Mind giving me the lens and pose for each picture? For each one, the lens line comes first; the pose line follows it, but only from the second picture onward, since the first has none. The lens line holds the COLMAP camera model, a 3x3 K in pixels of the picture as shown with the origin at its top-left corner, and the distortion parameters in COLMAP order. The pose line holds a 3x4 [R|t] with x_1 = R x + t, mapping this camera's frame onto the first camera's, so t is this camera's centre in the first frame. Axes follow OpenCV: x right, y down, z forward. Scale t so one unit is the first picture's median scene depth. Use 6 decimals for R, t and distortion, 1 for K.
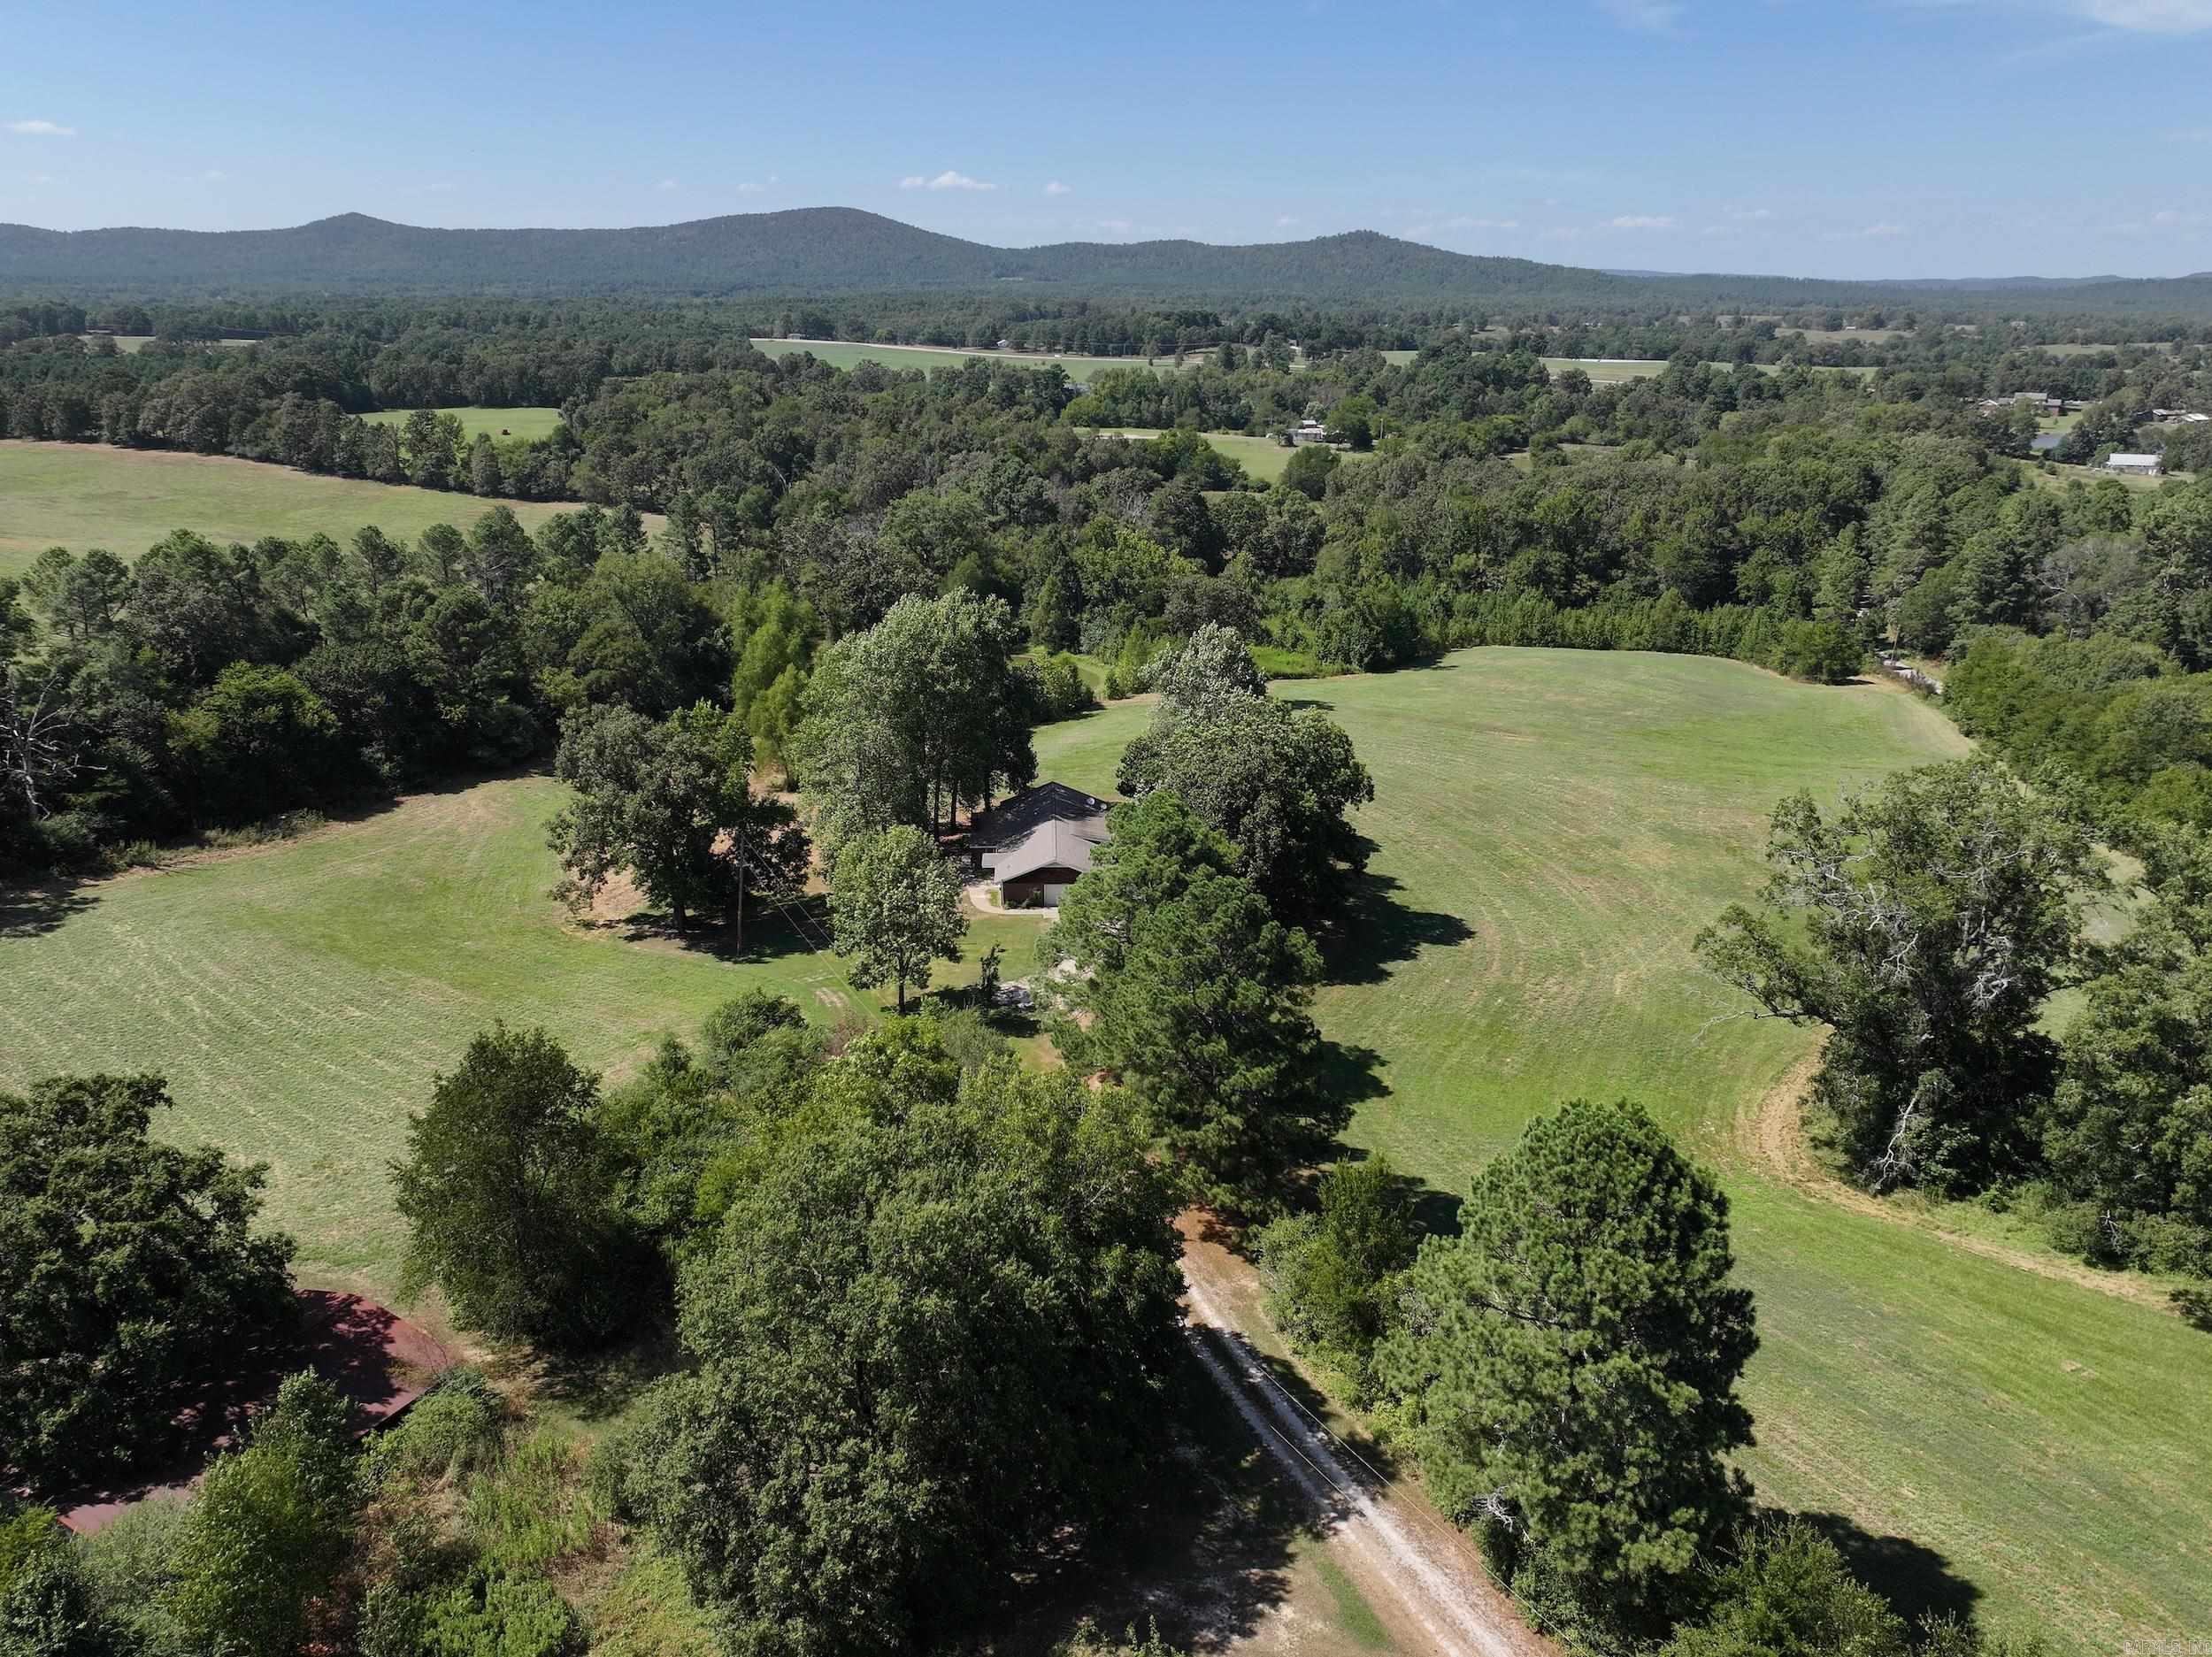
lens RADIAL K [[1734.3, 0, 1103.0], [0, 1734.3, 821.1], [0, 0, 1]] dist [0.002864, 0.009683]
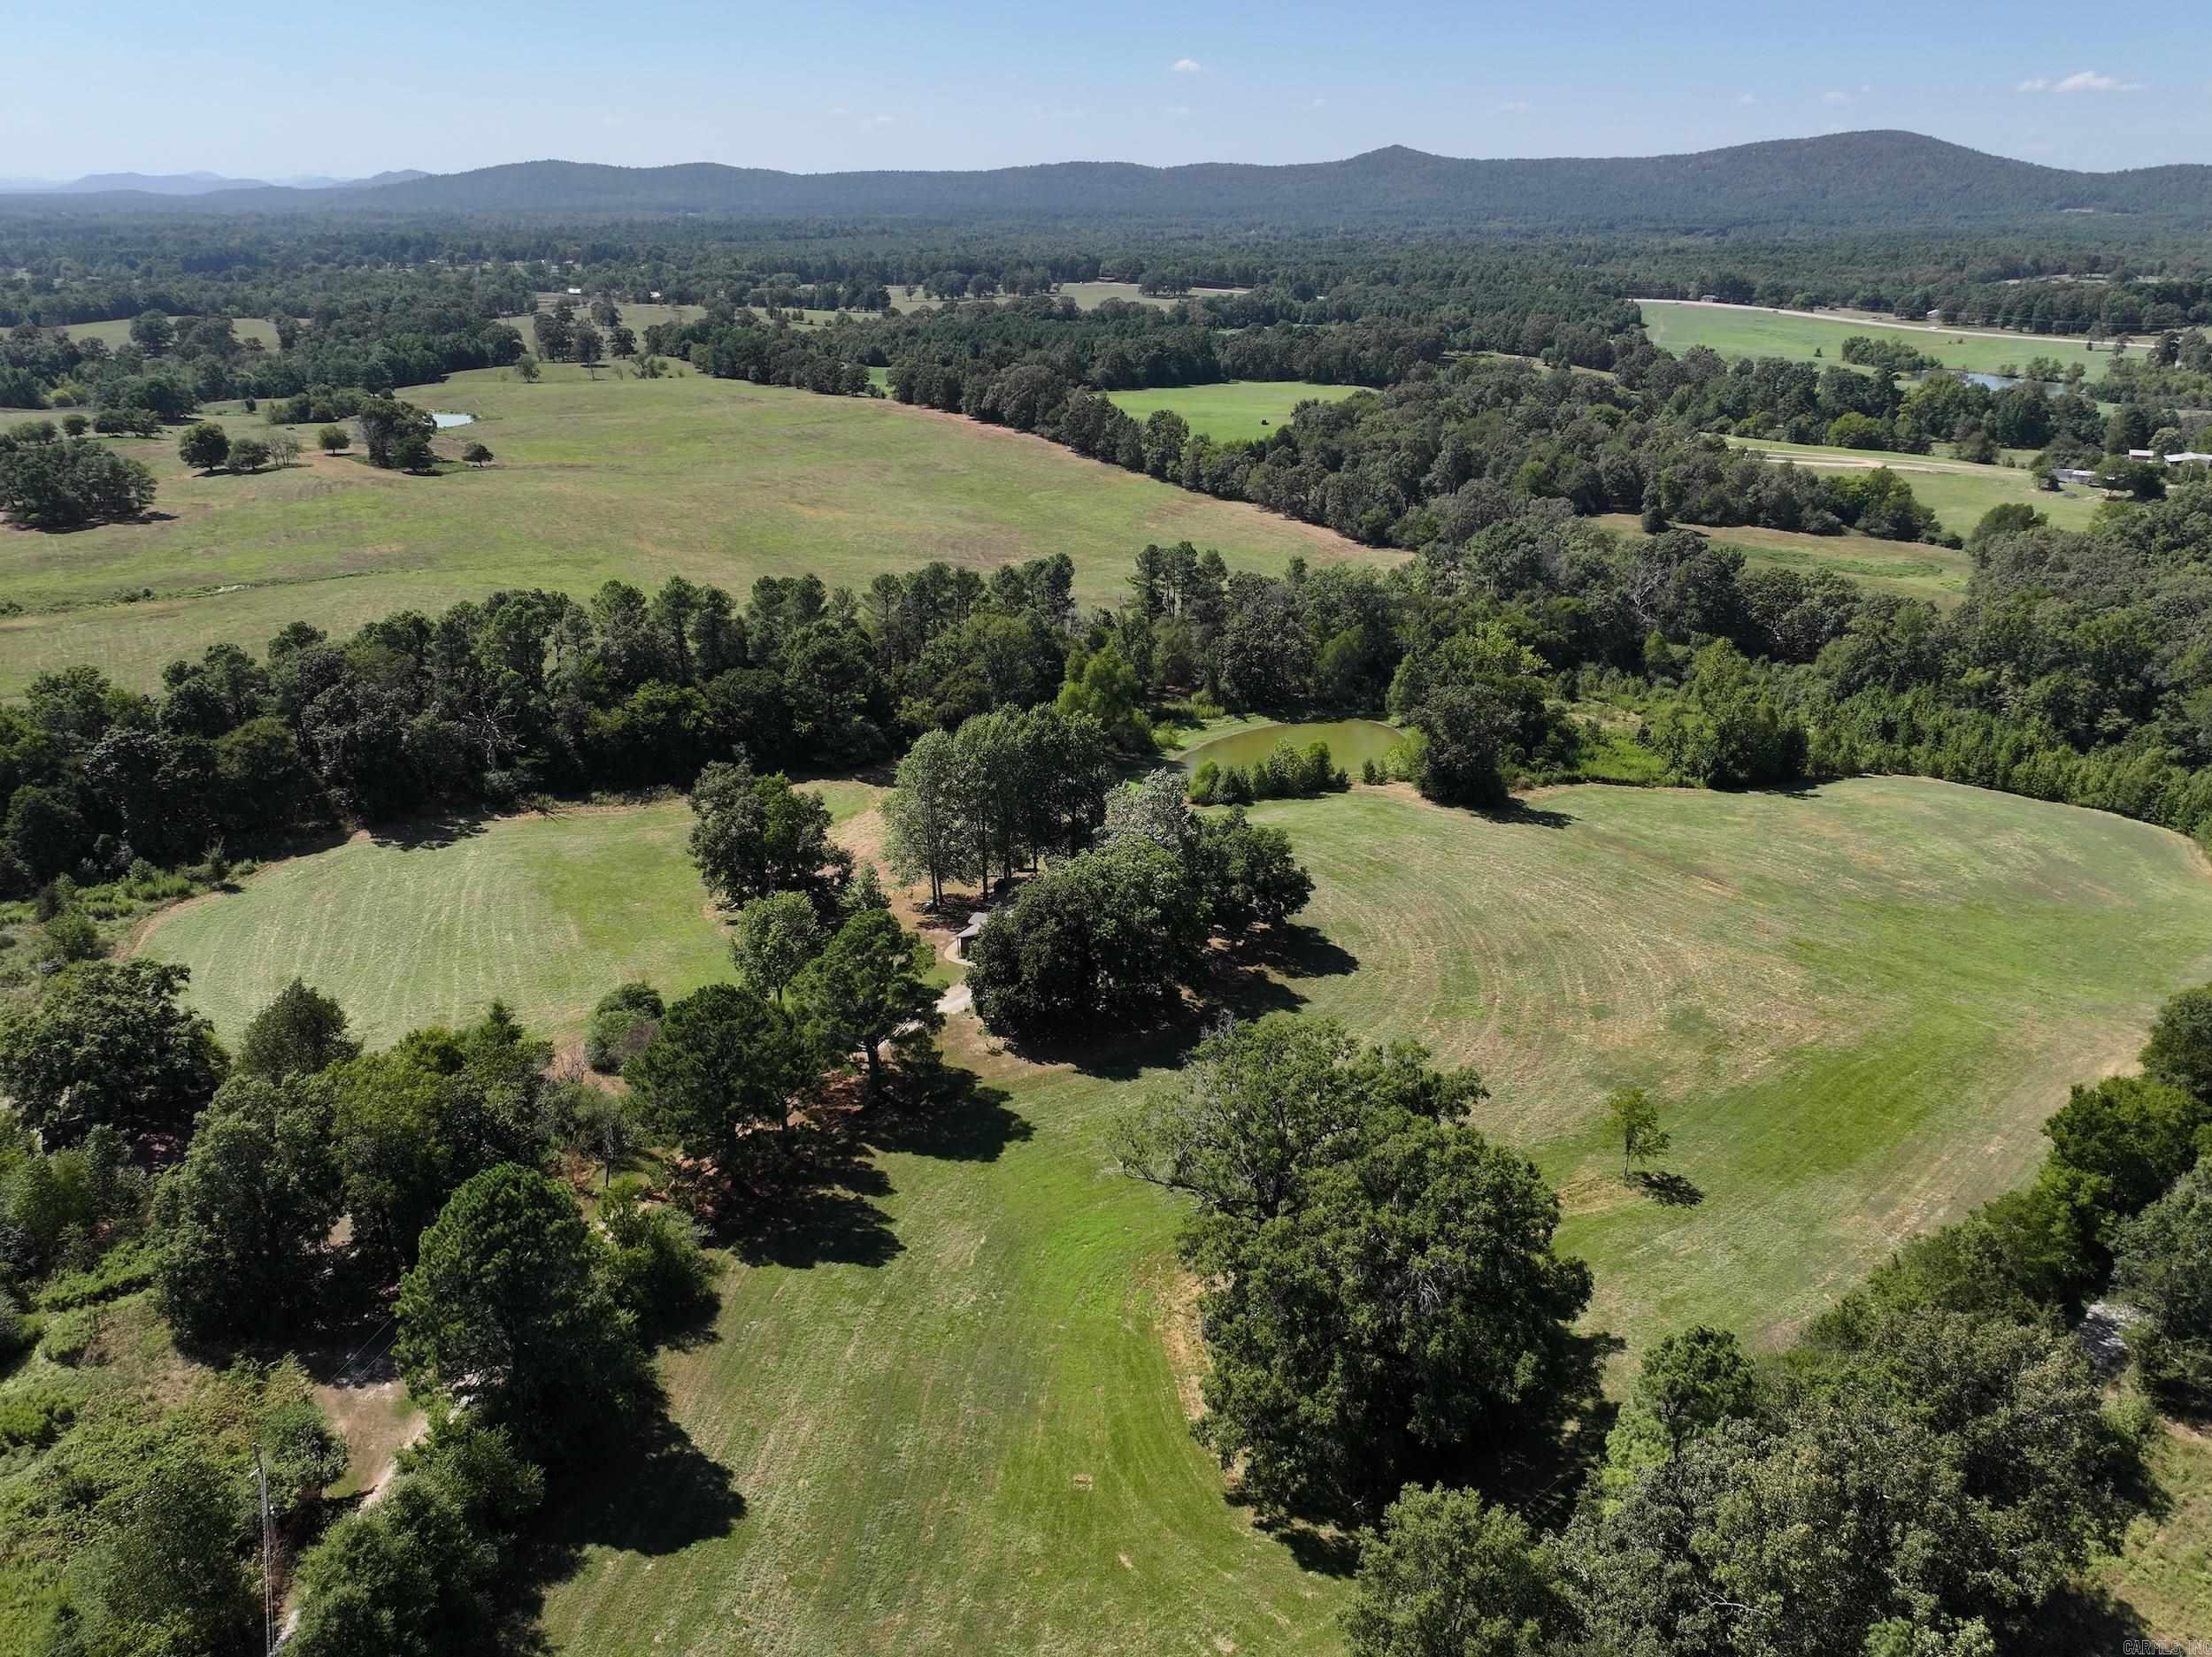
lens RADIAL K [[1734.3, 0, 1103.0], [0, 1734.3, 821.1], [0, 0, 1]] dist [0.002864, 0.009683]
pose [[0.847055, 0.179243, -0.500370, 0.291086], [-0.157813, 0.983782, 0.085257, -0.078086], [0.507537, 0.006747, 0.861604, -0.041636]]
